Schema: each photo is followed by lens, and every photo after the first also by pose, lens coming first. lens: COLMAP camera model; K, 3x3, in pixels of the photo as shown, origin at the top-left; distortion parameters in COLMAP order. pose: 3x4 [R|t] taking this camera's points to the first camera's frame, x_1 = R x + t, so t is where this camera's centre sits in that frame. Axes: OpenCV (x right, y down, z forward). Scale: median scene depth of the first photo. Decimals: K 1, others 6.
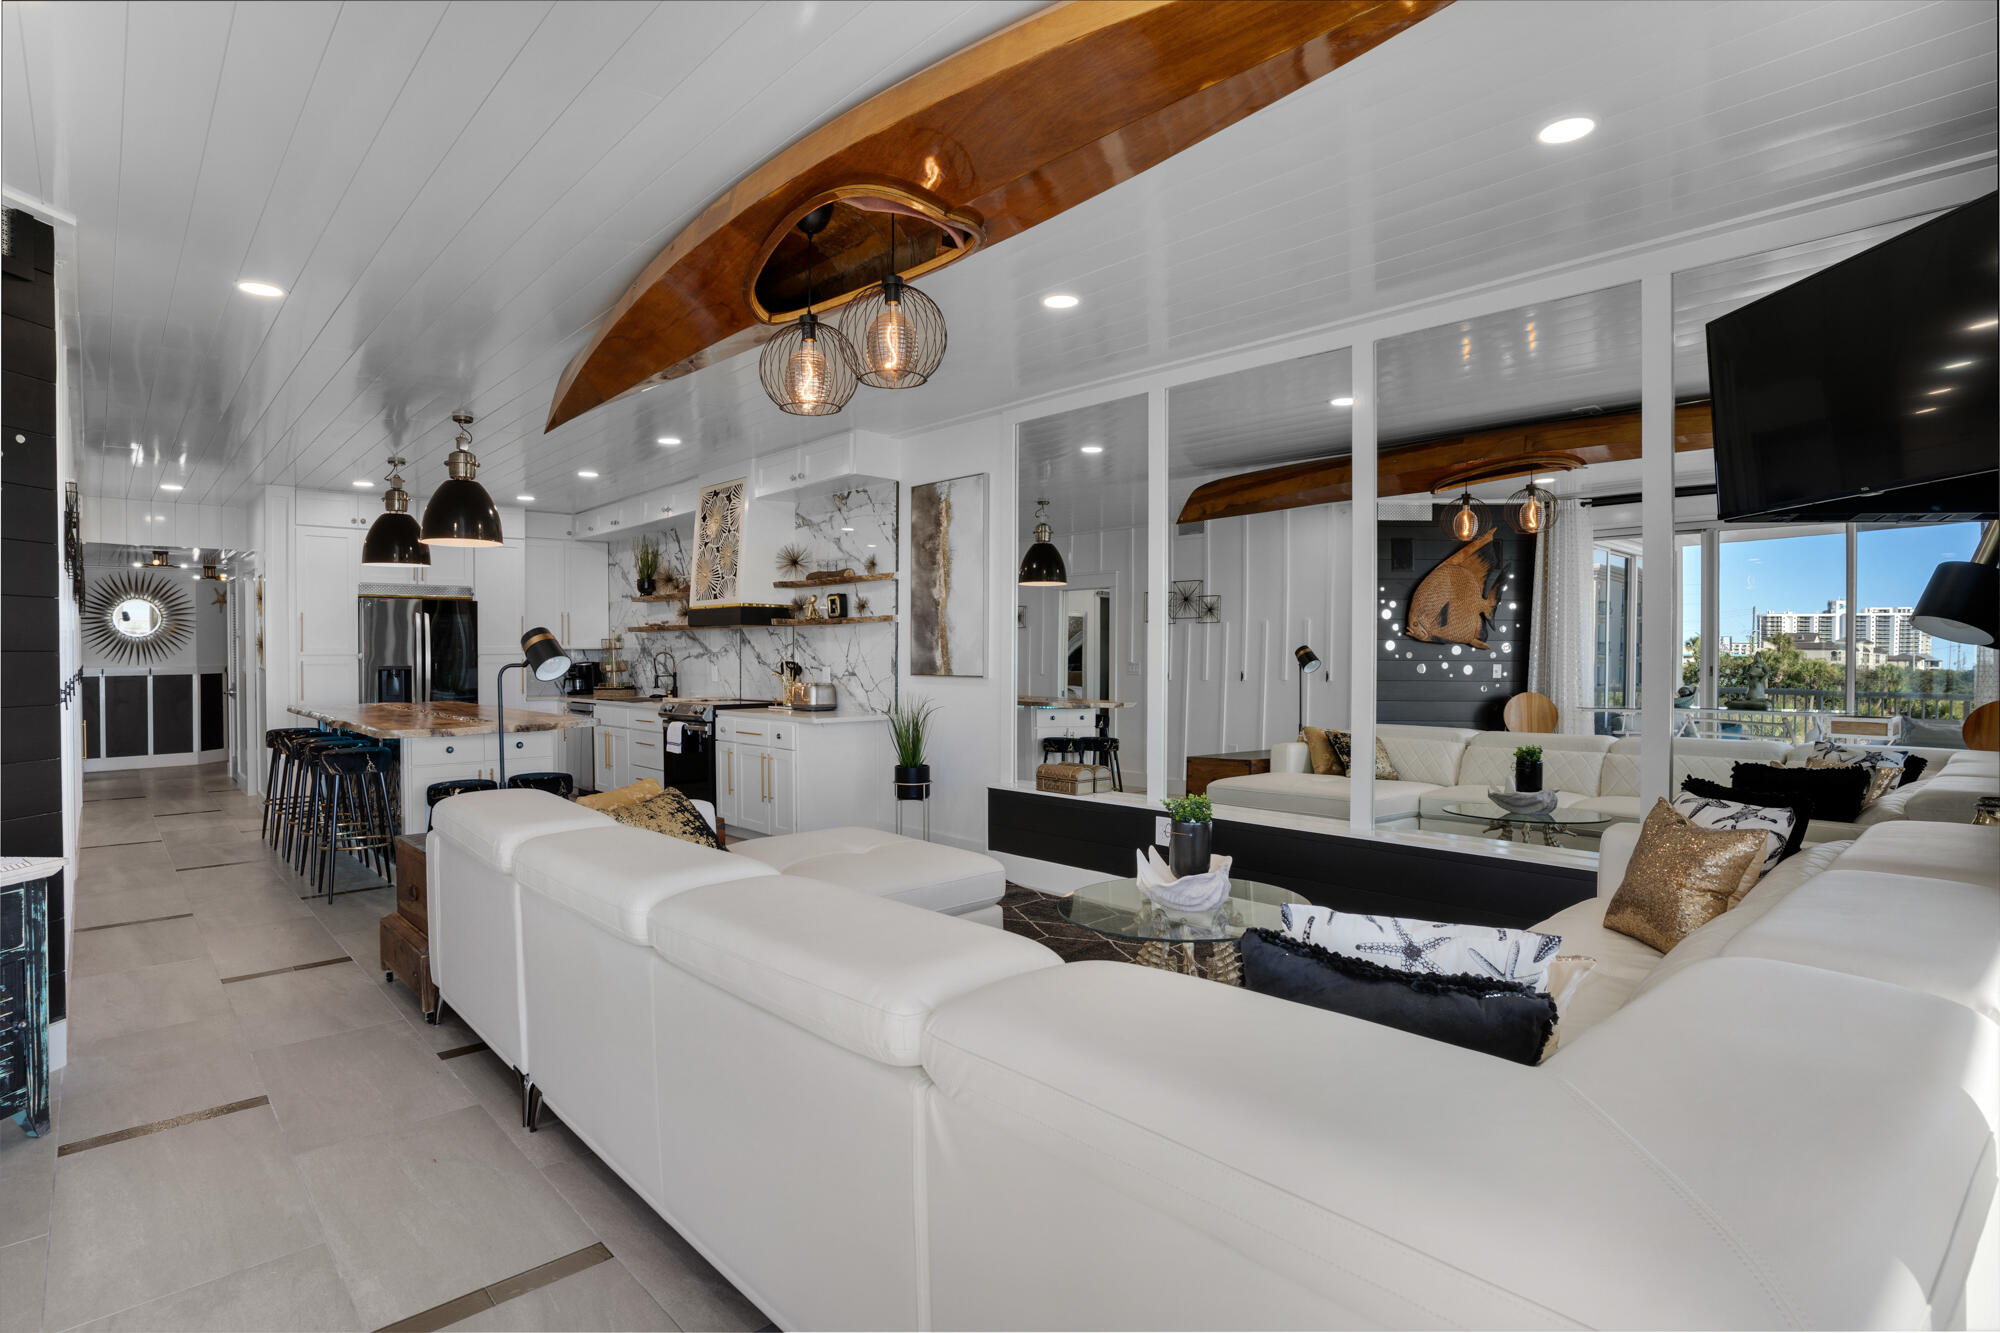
lens RADIAL K [[1024.1, 0, 997.5], [0, 1024.1, 670.0], [0, 0, 1]] dist [-0.072553, 0.037392]
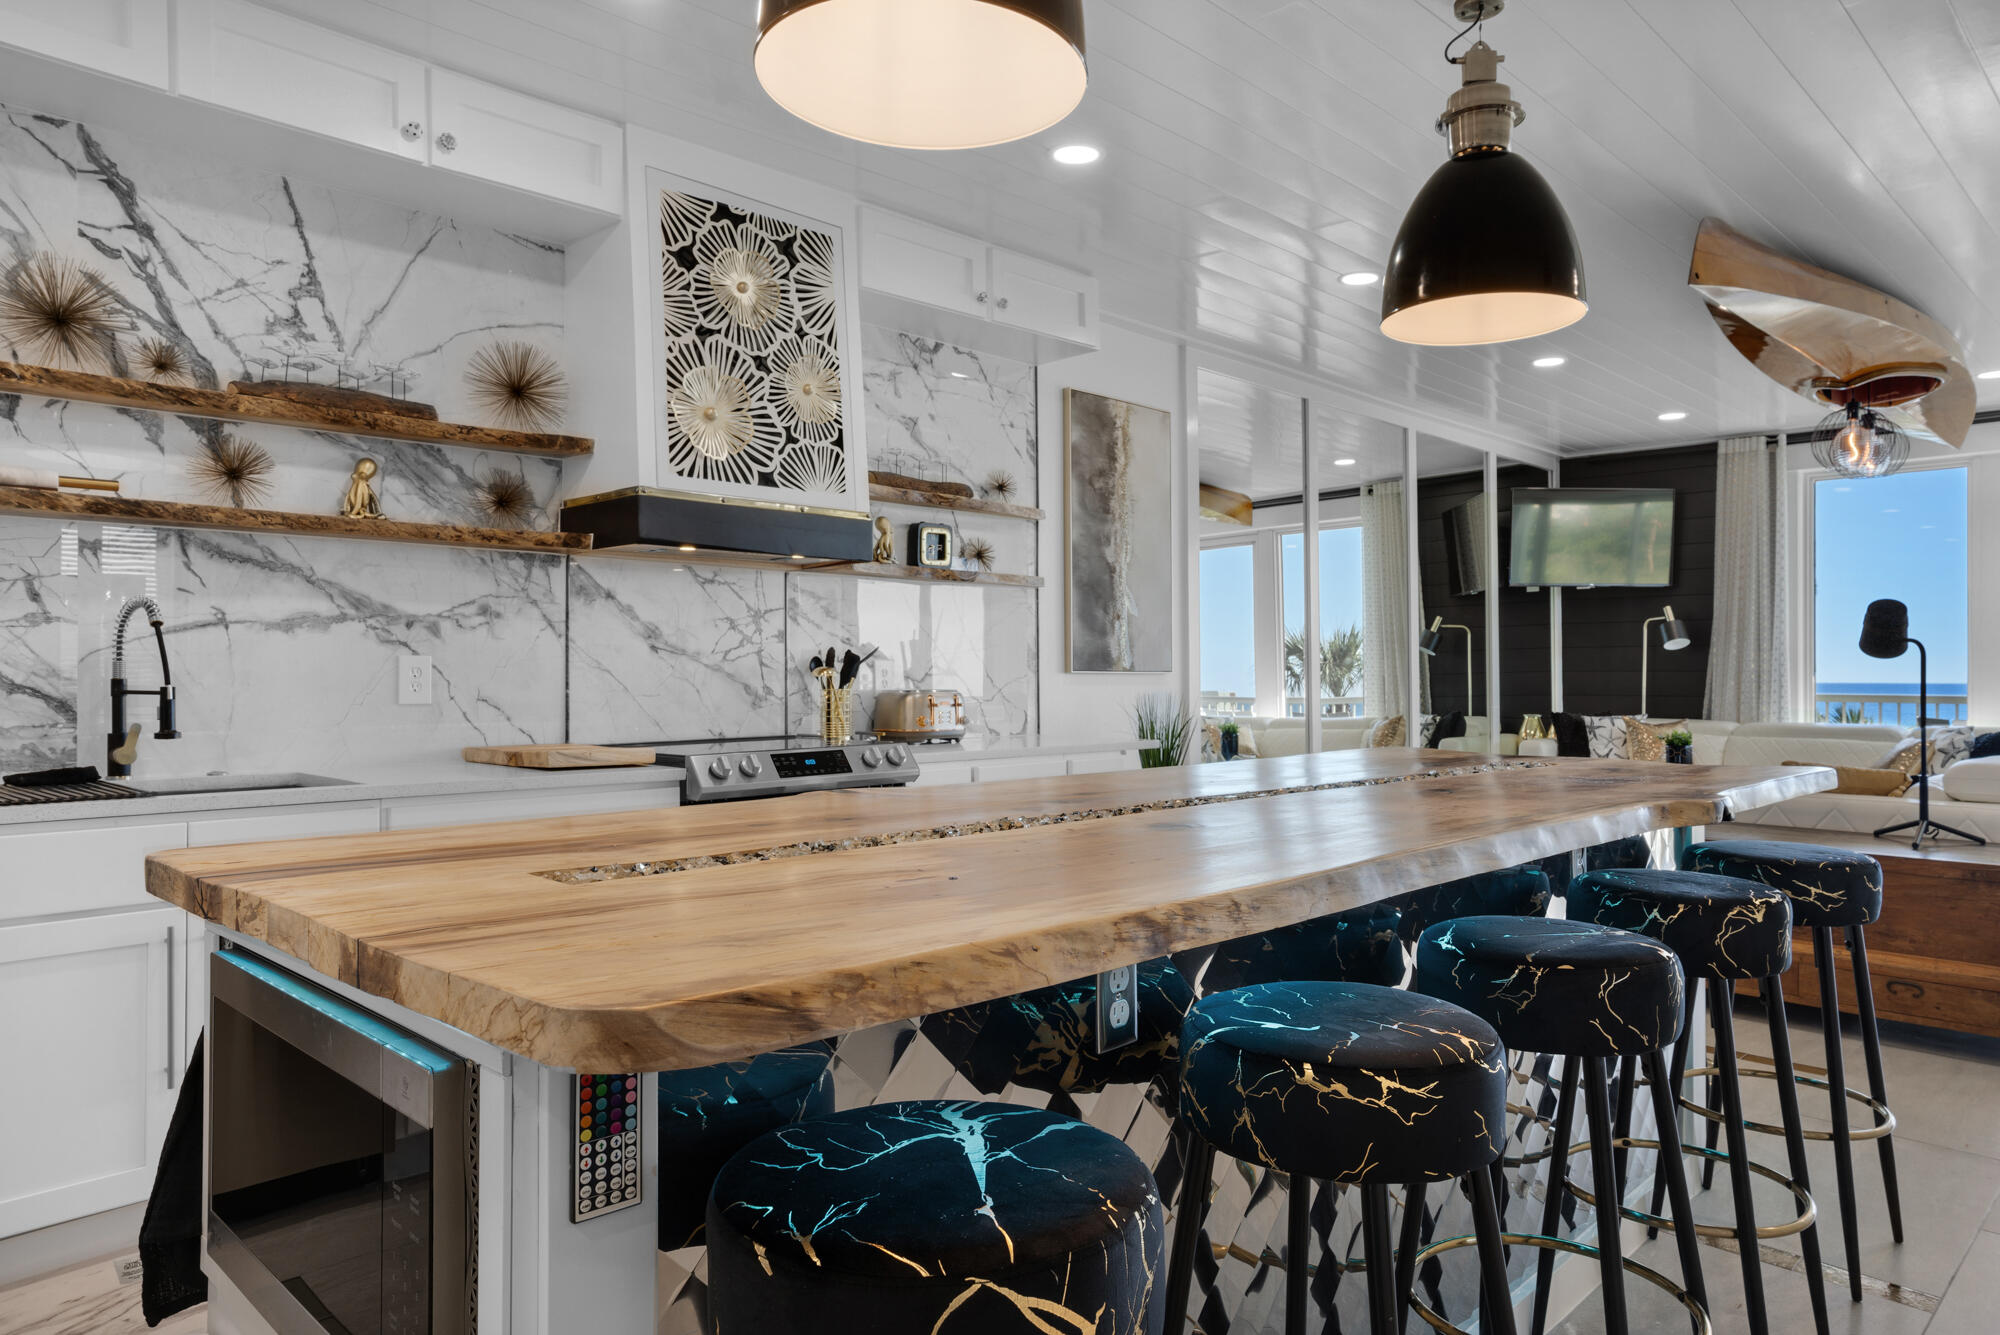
lens RADIAL K [[1287.5, 0, 1000.0], [0, 1287.5, 667.5], [0, 0, 1]] dist [-0.032917, 0.049813]
pose [[-0.052314, 0.008626, 0.998593, -0.819036], [0.017898, 0.999810, -0.007699, 0.007128], [-0.998470, 0.017470, -0.052459, 0.978406]]
